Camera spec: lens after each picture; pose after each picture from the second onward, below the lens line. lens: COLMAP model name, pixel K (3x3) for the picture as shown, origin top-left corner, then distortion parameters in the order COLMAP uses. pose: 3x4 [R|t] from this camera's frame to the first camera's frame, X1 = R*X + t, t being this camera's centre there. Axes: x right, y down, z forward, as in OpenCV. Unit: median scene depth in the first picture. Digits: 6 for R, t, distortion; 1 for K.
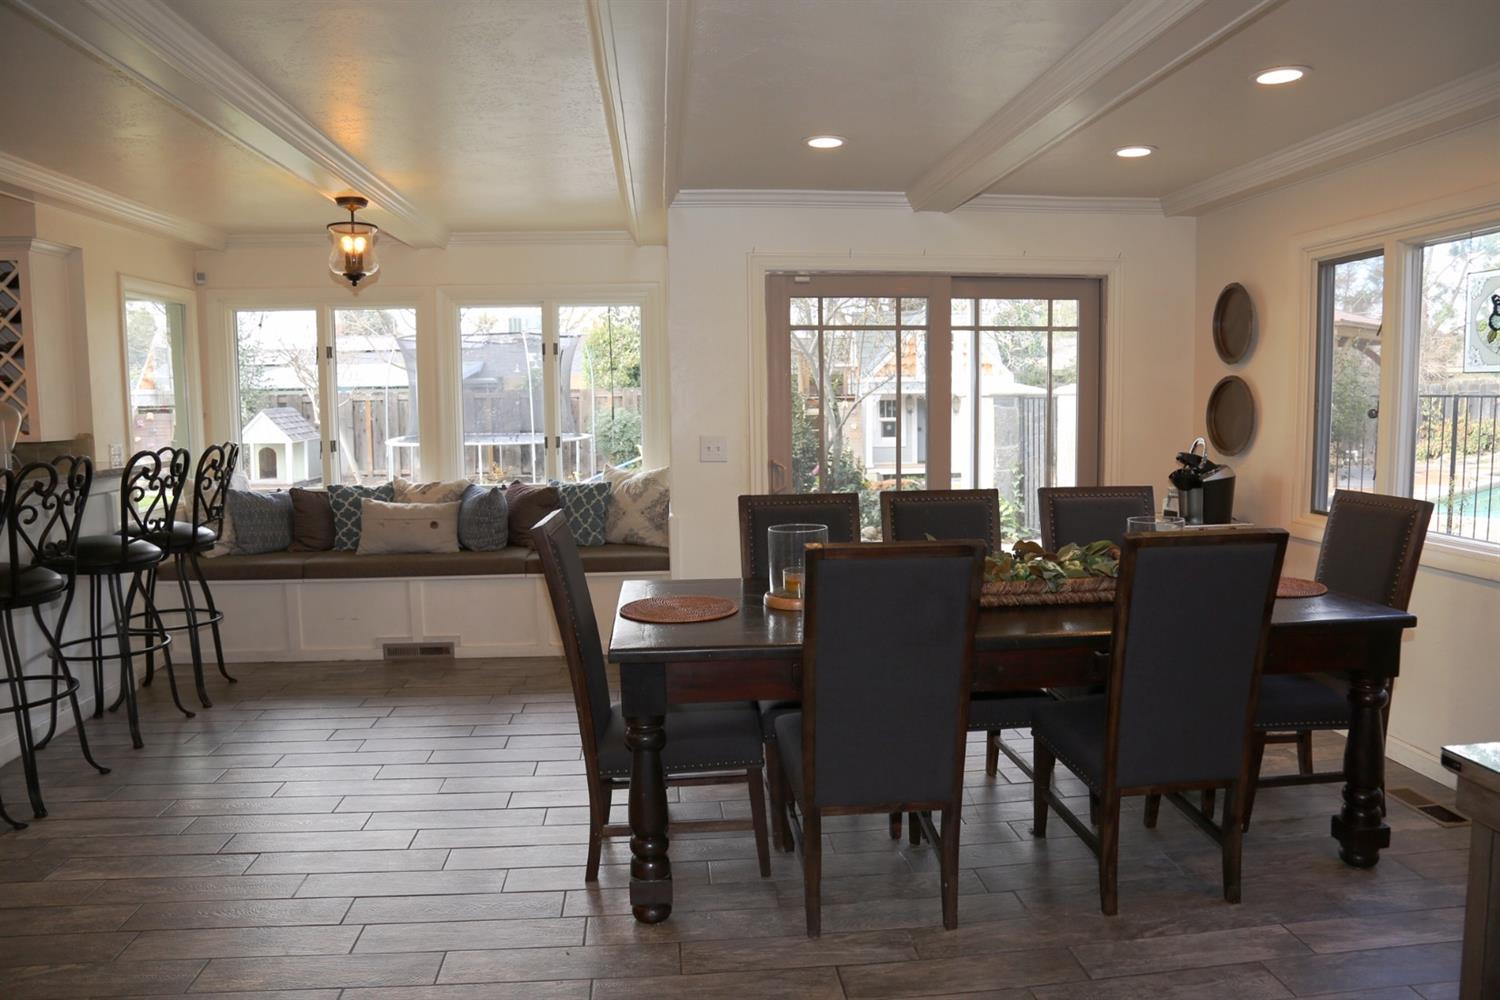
lens RADIAL K [[1019.8, 0, 759.2], [0, 1019.8, 514.2], [0, 0, 1]] dist [-0.117522, 0.068237]
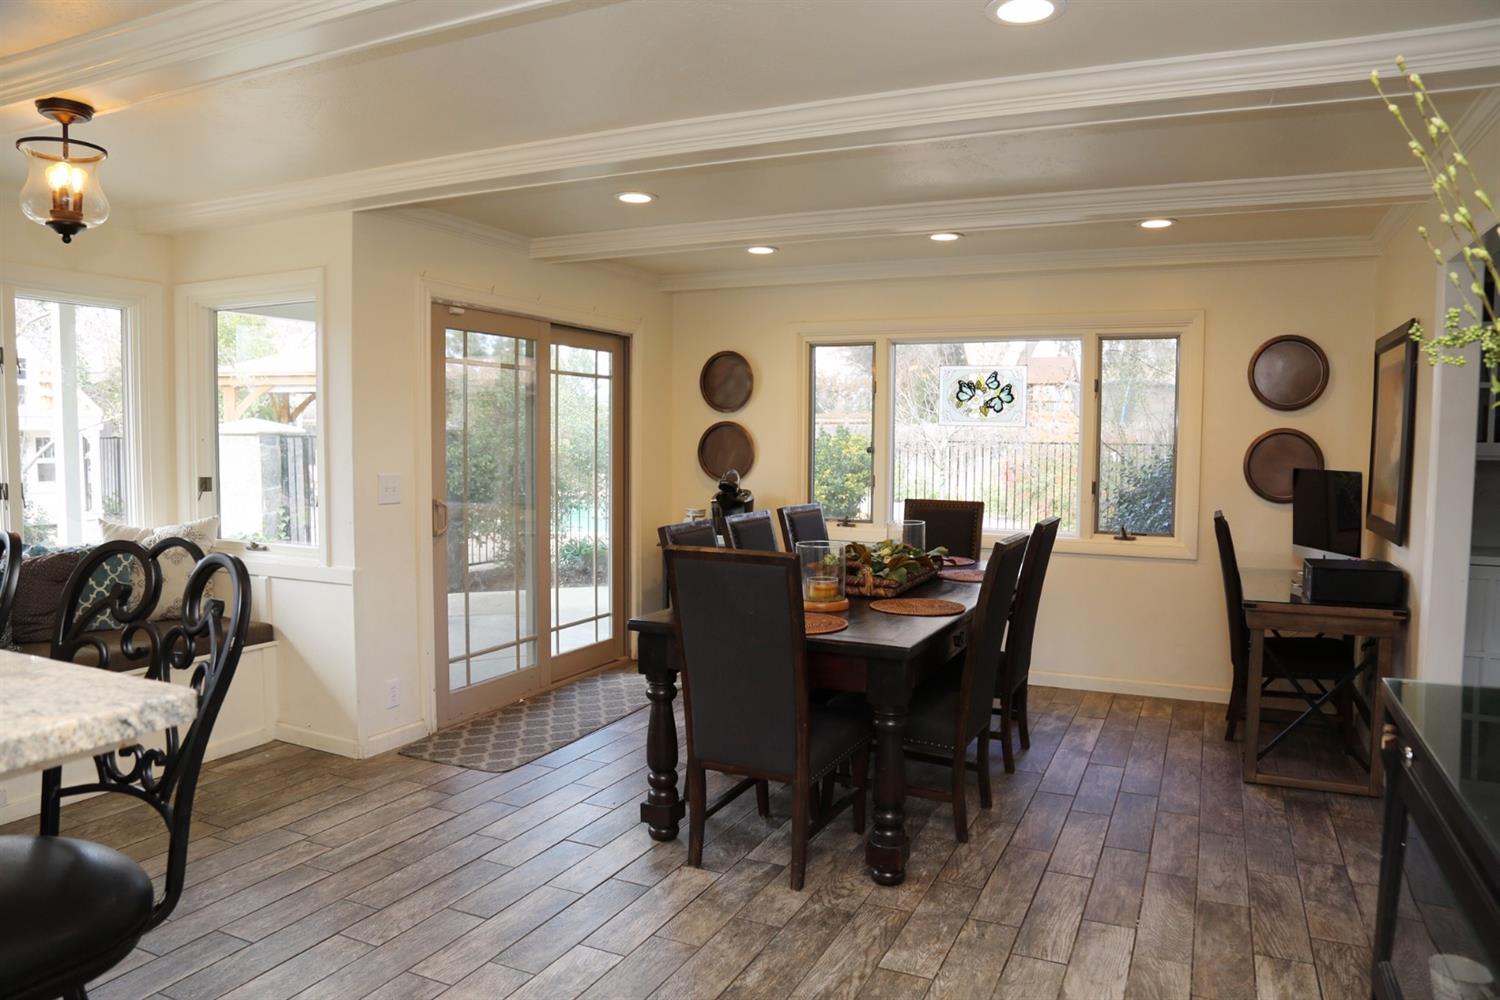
lens RADIAL K [[1019.8, 0, 759.2], [0, 1019.8, 514.2], [0, 0, 1]] dist [-0.117522, 0.068237]
pose [[0.502523, -0.047244, 0.863272, -0.645908], [0.082581, 0.996563, 0.006467, -0.021960], [-0.860611, 0.068041, 0.504698, 0.285692]]
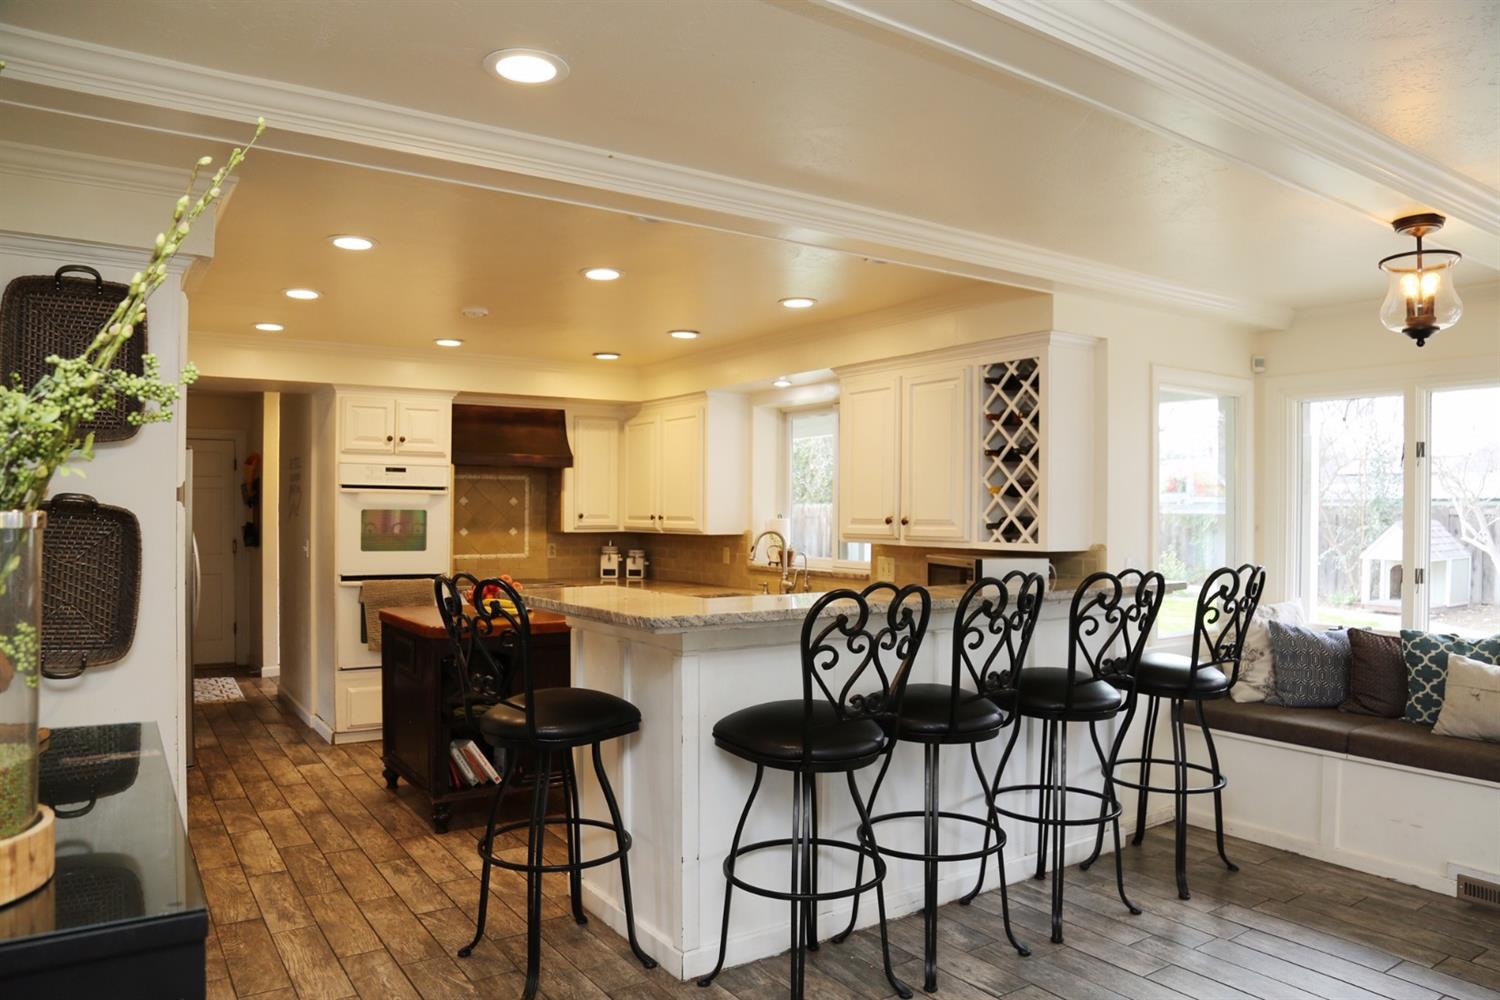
lens RADIAL K [[1019.8, 0, 759.2], [0, 1019.8, 514.2], [0, 0, 1]] dist [-0.117522, 0.068237]
pose [[0.479621, 0.014829, -0.877350, -0.033678], [-0.110724, 0.992888, -0.043747, -0.033410], [0.870462, 0.118126, 0.477852, 0.272998]]
